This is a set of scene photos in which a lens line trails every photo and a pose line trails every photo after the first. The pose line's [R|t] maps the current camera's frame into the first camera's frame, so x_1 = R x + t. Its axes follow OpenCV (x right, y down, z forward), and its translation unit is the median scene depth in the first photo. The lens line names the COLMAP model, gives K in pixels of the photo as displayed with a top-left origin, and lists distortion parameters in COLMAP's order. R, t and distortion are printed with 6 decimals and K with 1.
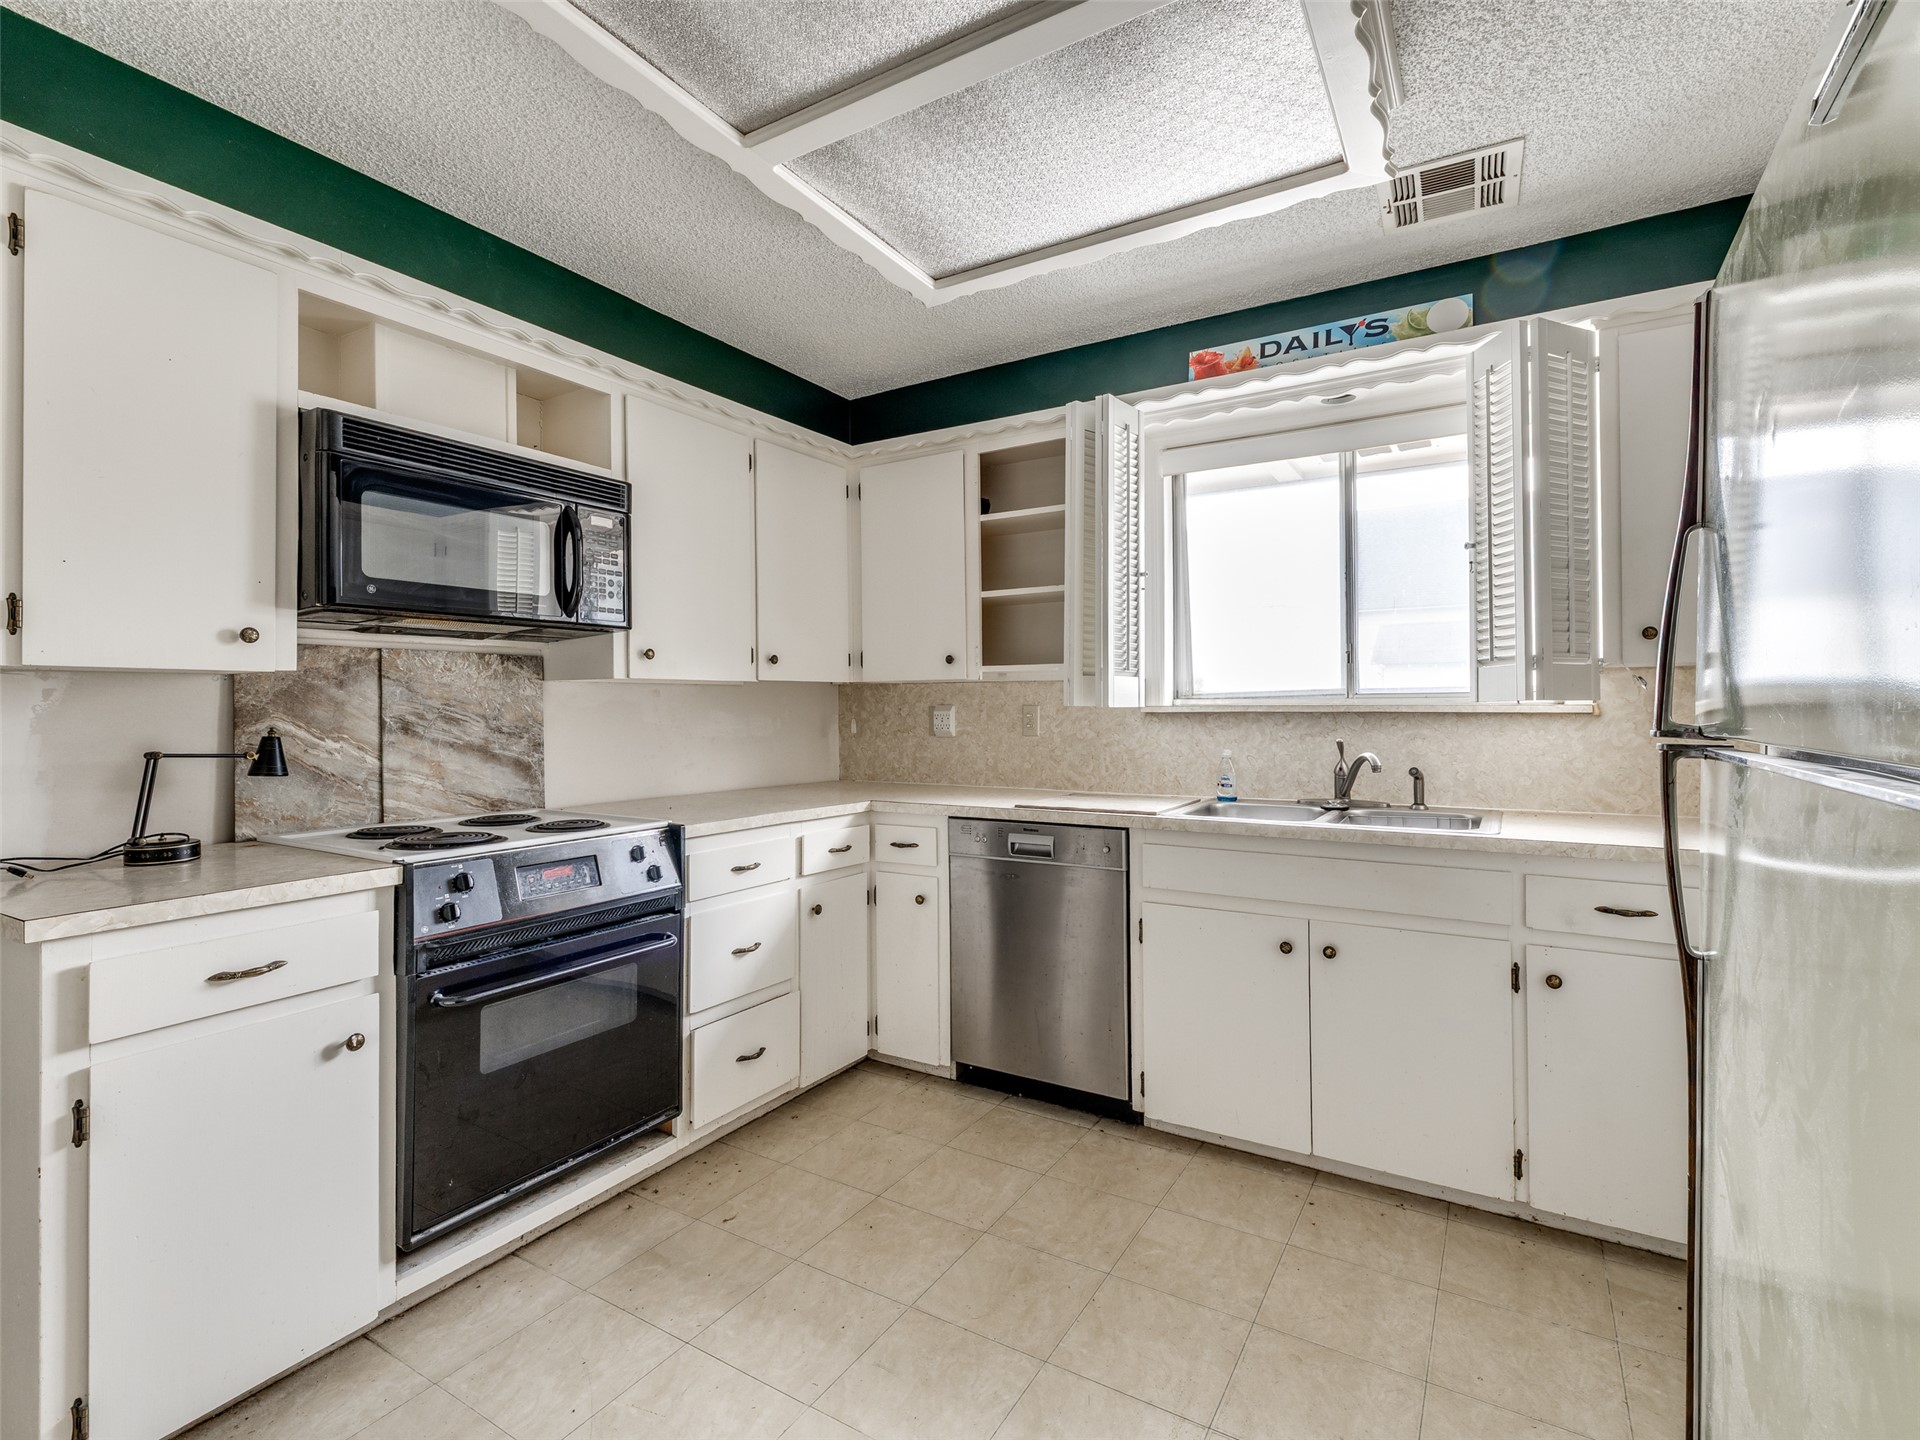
lens RADIAL K [[909.1, 0, 956.5], [0, 909.1, 697.1], [0, 0, 1]] dist [-0.000064, 0.001315]
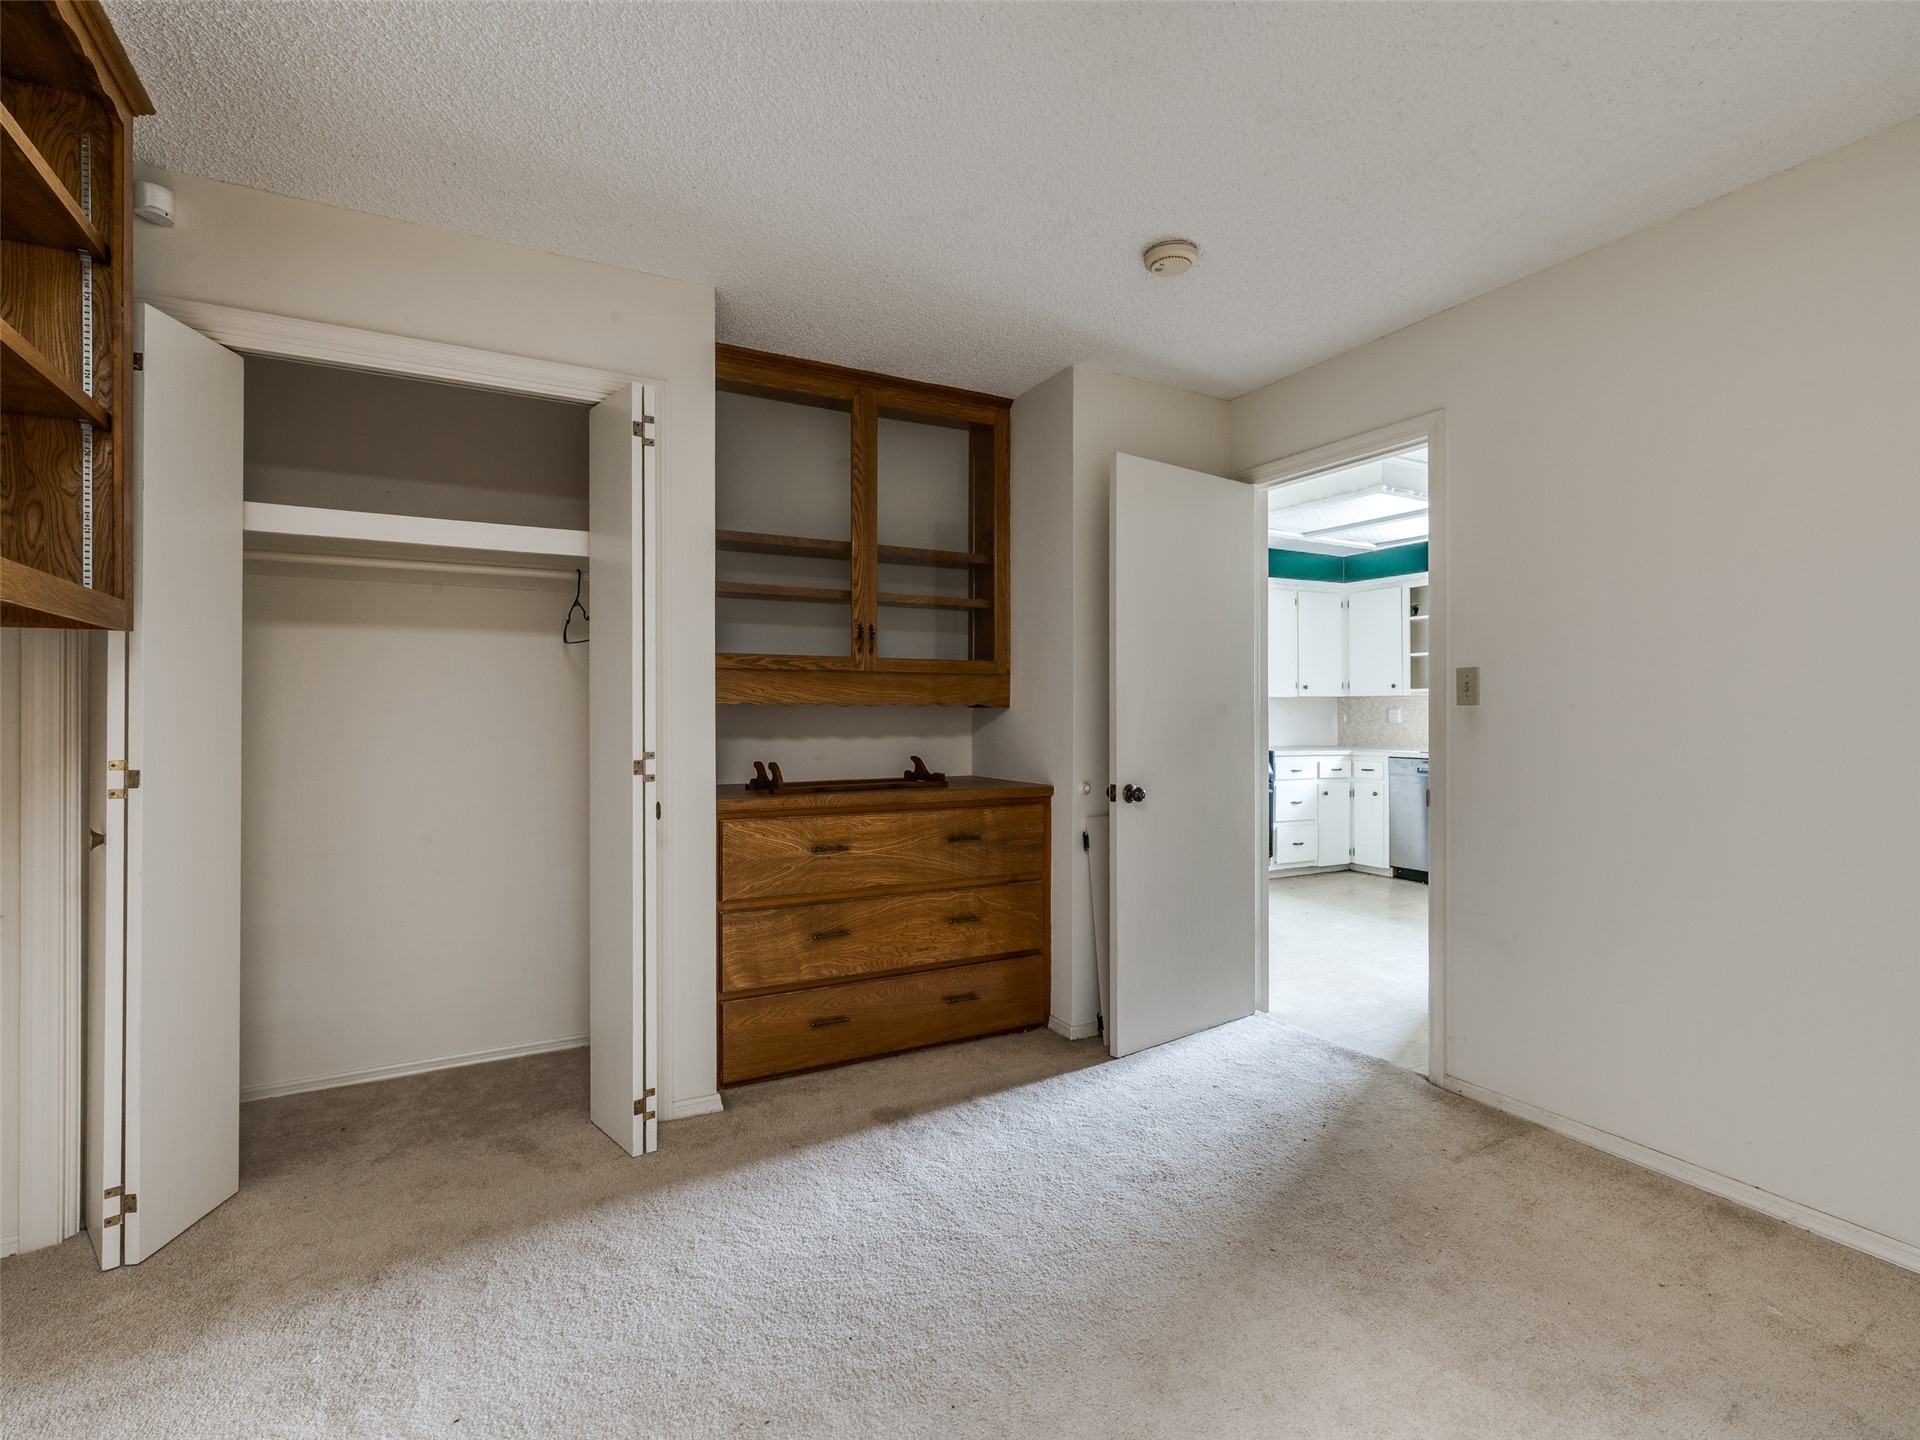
lens RADIAL K [[909.1, 0, 953.9], [0, 909.1, 717.7], [0, 0, 1]] dist [-0.000064, 0.001315]
pose [[0.860277, 0.007353, -0.509774, 0.238769], [0.002382, 0.999827, 0.018441, -0.010957], [0.509822, -0.017079, 0.860111, -1.668686]]
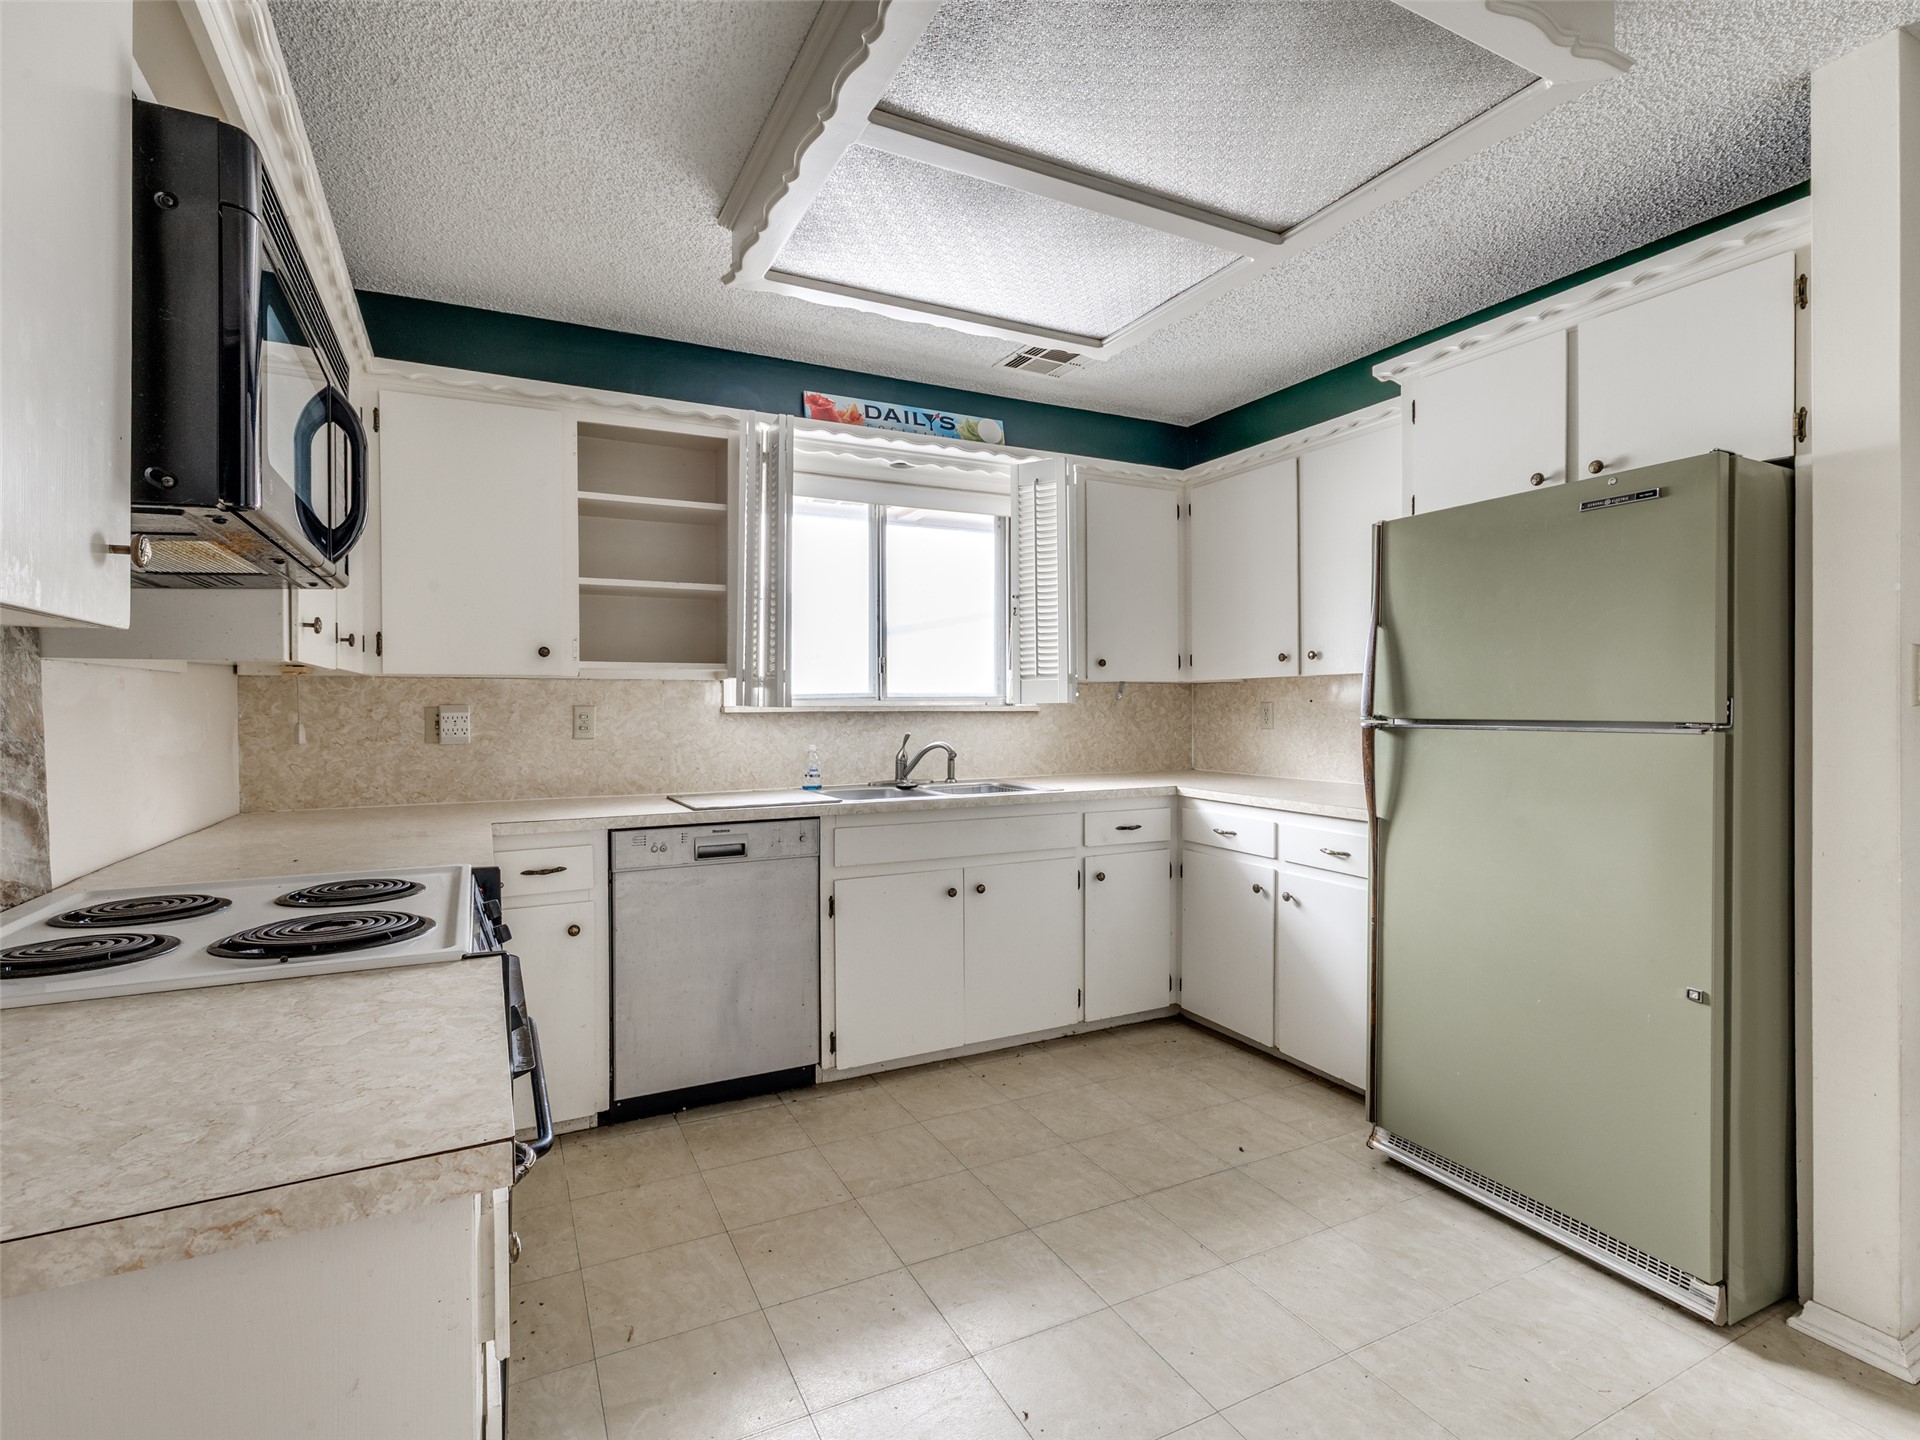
lens RADIAL K [[909.1, 0, 953.5], [0, 909.1, 703.1], [0, 0, 1]] dist [-0.000064, 0.001315]
pose [[0.540380, 0.004929, 0.841407, -0.647602], [-0.008592, 0.999963, -0.000340, 0.004997], [-0.841377, -0.007046, 0.540403, 0.264687]]
